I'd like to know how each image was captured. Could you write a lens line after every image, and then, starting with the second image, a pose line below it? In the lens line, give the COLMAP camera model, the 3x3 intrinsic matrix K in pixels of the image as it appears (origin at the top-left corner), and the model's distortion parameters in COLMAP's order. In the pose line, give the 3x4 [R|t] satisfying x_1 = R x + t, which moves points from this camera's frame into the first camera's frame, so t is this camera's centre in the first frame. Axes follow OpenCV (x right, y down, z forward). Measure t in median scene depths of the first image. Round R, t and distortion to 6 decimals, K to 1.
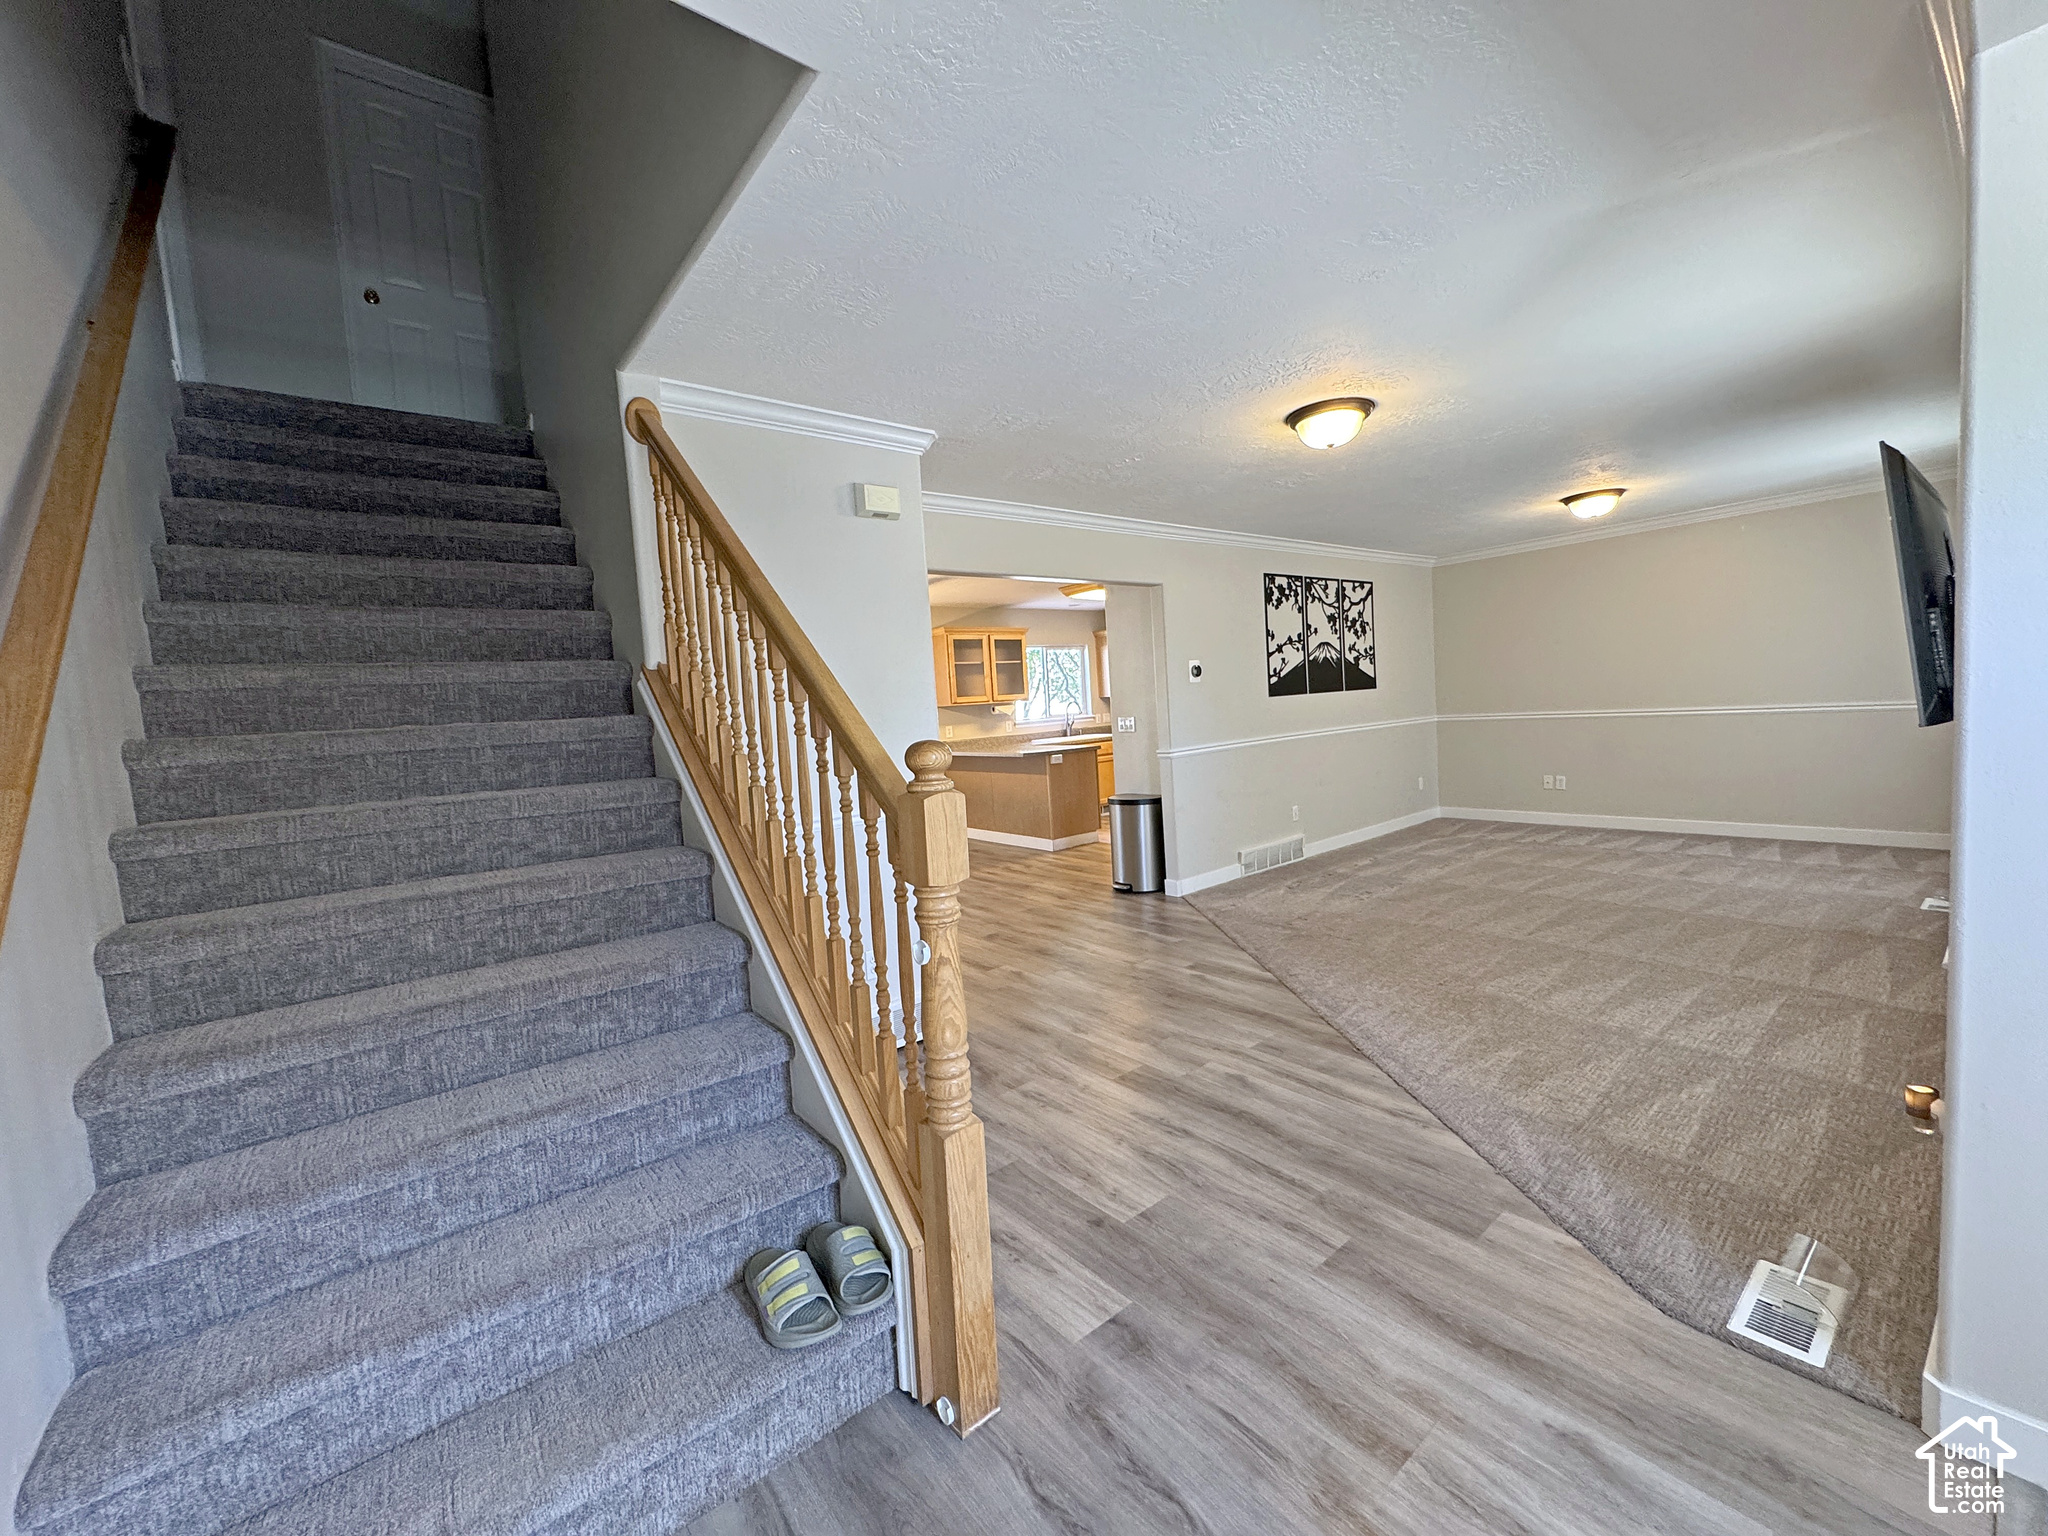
lens RADIAL K [[812.5, 0, 1024.0], [0, 812.5, 768.0], [0, 0, 1]] dist [-0.002647, 0.000059]
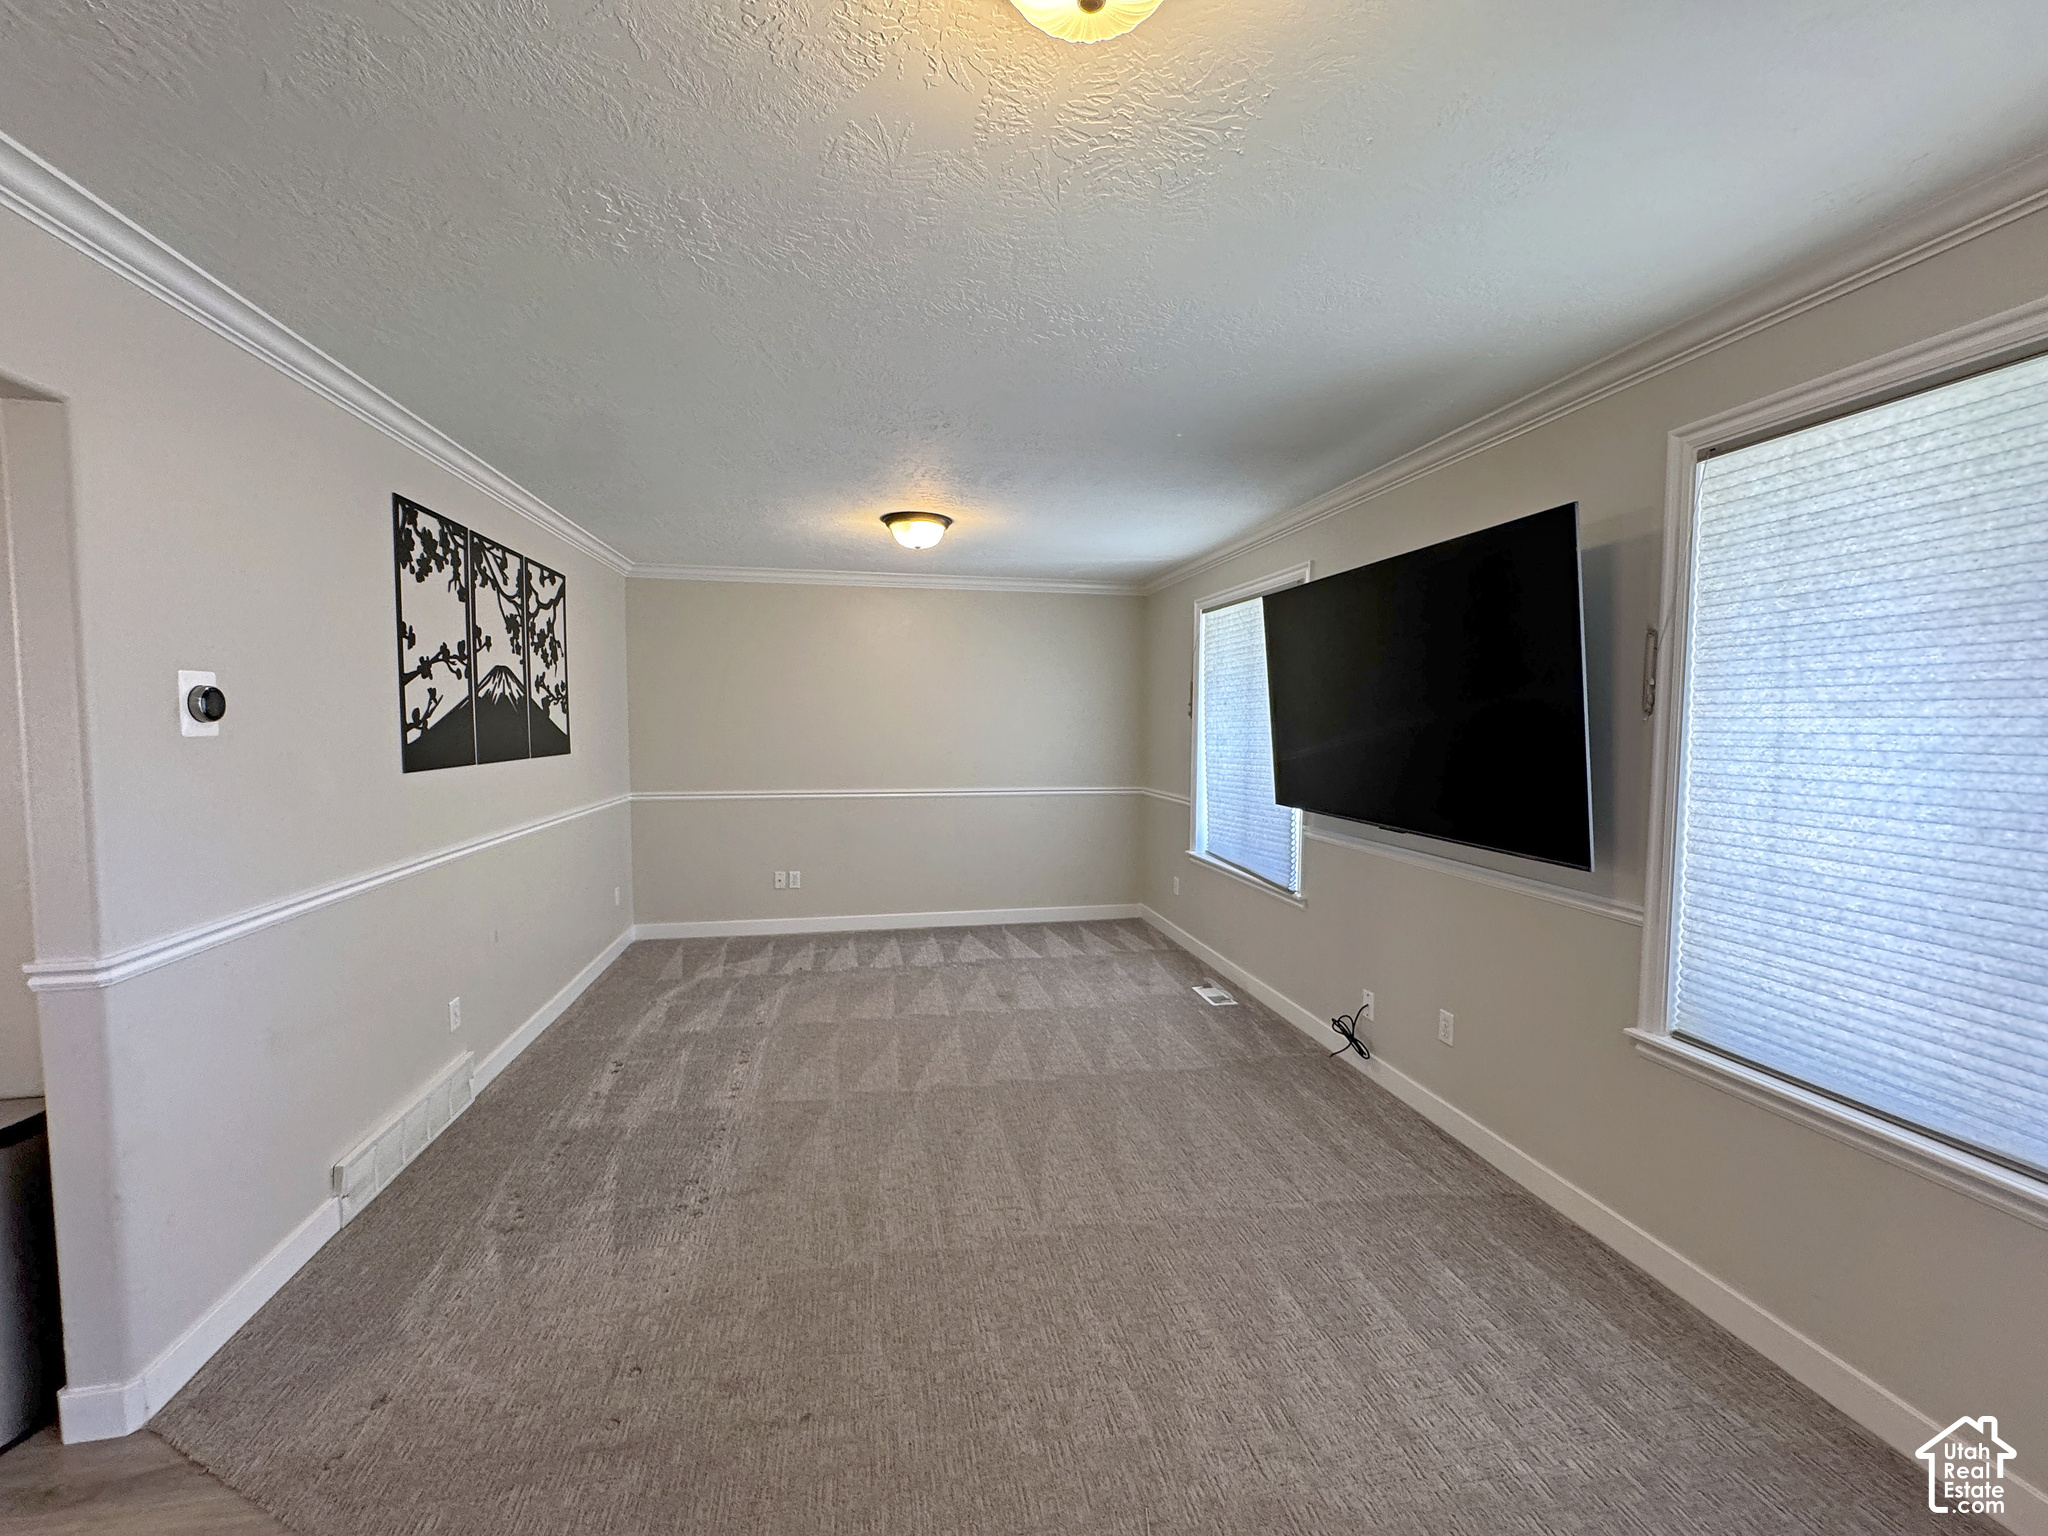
lens RADIAL K [[812.5, 0, 1024.0], [0, 812.5, 768.0], [0, 0, 1]] dist [-0.002647, 0.000059]
pose [[0.458470, 0.017530, 0.888537, 0.060734], [0.032941, 0.998783, -0.036702, -0.060629], [-0.888099, 0.046096, 0.457335, 0.478800]]
